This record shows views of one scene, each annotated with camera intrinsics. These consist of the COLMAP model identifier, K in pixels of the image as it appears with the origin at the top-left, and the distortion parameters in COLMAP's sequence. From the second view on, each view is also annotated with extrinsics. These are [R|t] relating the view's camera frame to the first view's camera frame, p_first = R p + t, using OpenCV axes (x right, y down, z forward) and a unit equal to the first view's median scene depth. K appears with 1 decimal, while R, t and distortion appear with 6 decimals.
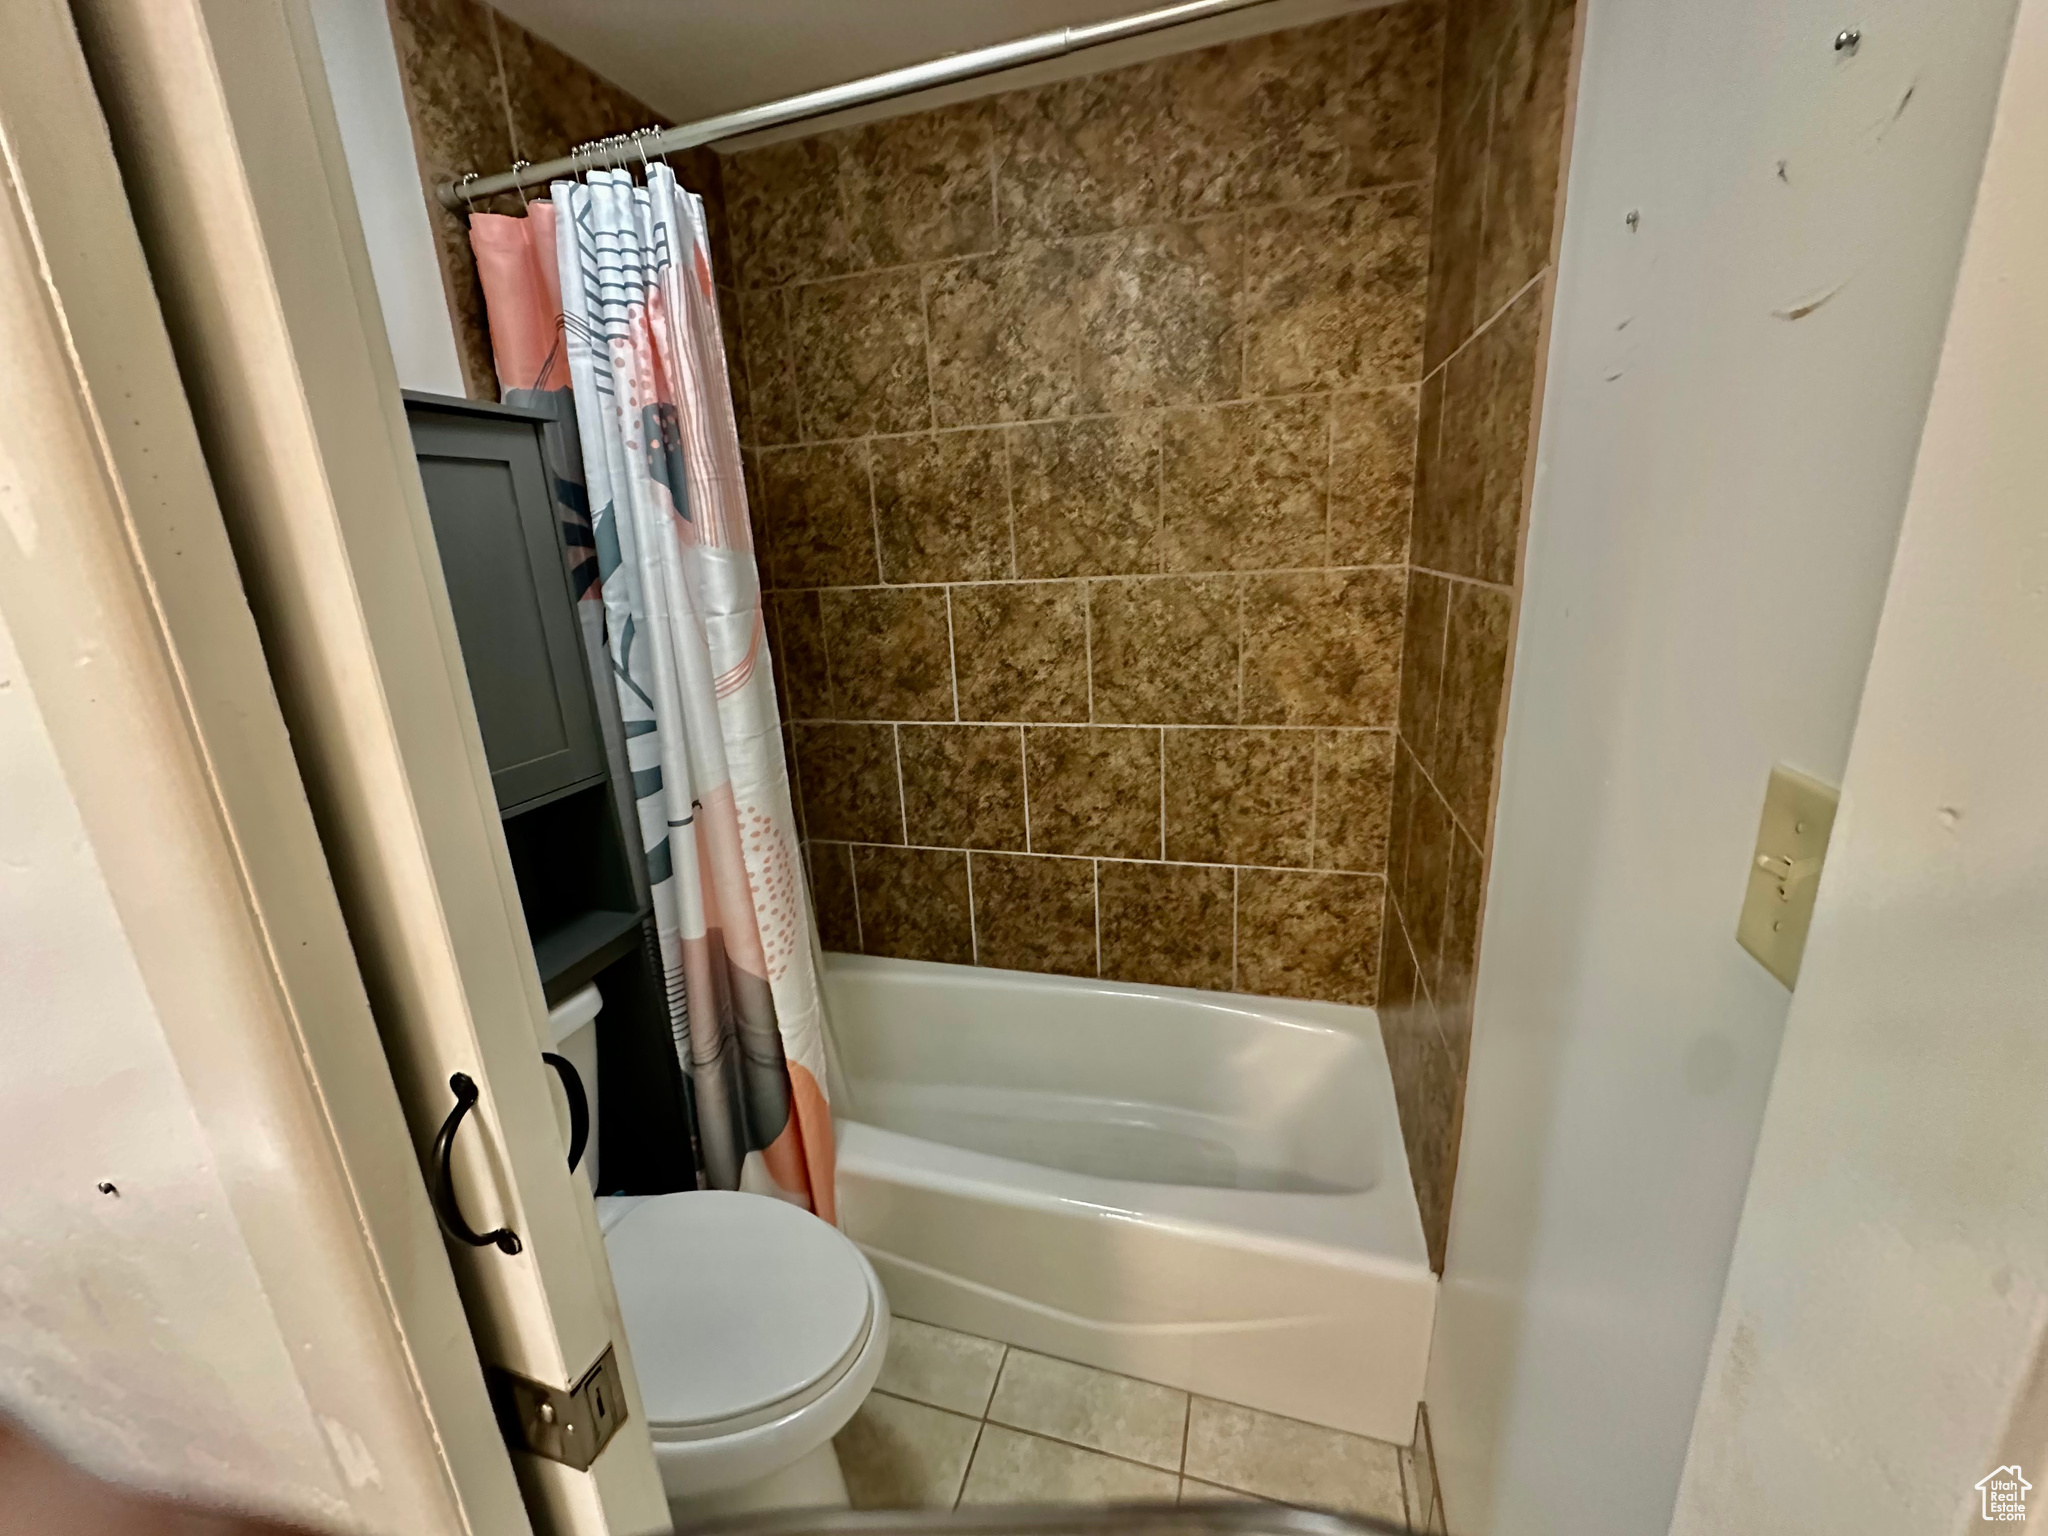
lens RADIAL K [[818.8, 0, 1024.4], [0, 818.8, 763.1], [0, 0, 1]] dist [-0.002141, -0.000120]
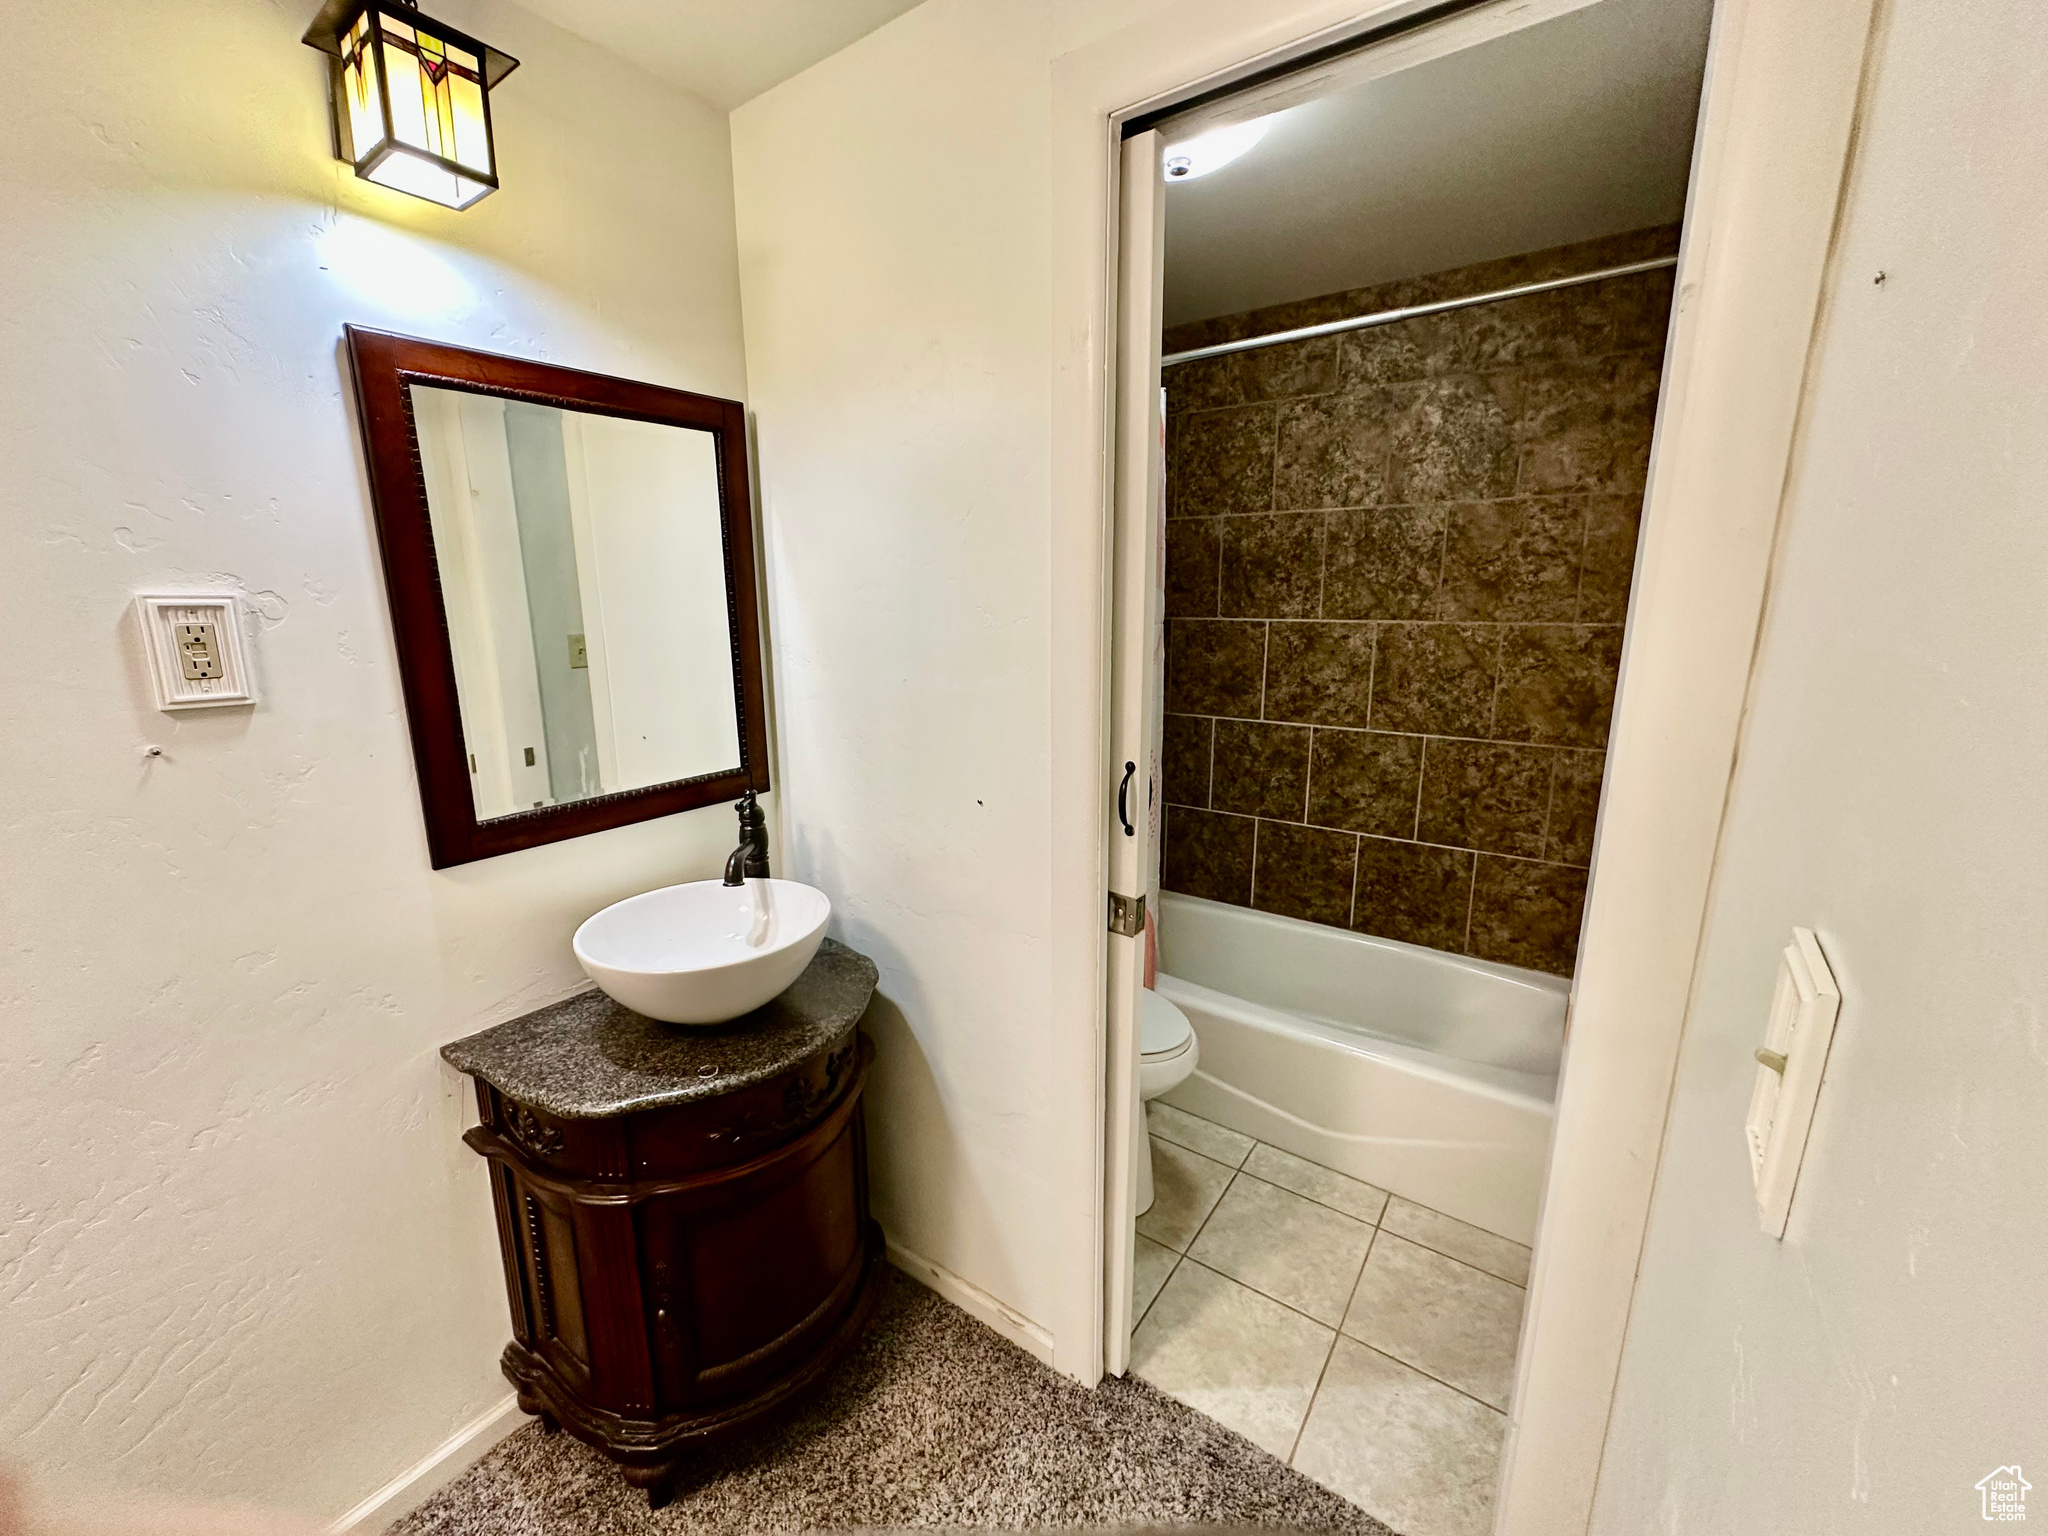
lens RADIAL K [[818.8, 0, 1024.4], [0, 818.8, 763.1], [0, 0, 1]] dist [-0.002141, -0.000120]
pose [[0.946188, 0.112387, -0.303475, -0.038619], [-0.127414, 0.991393, -0.030110, 0.125166], [0.297479, 0.067156, 0.952363, -0.458683]]
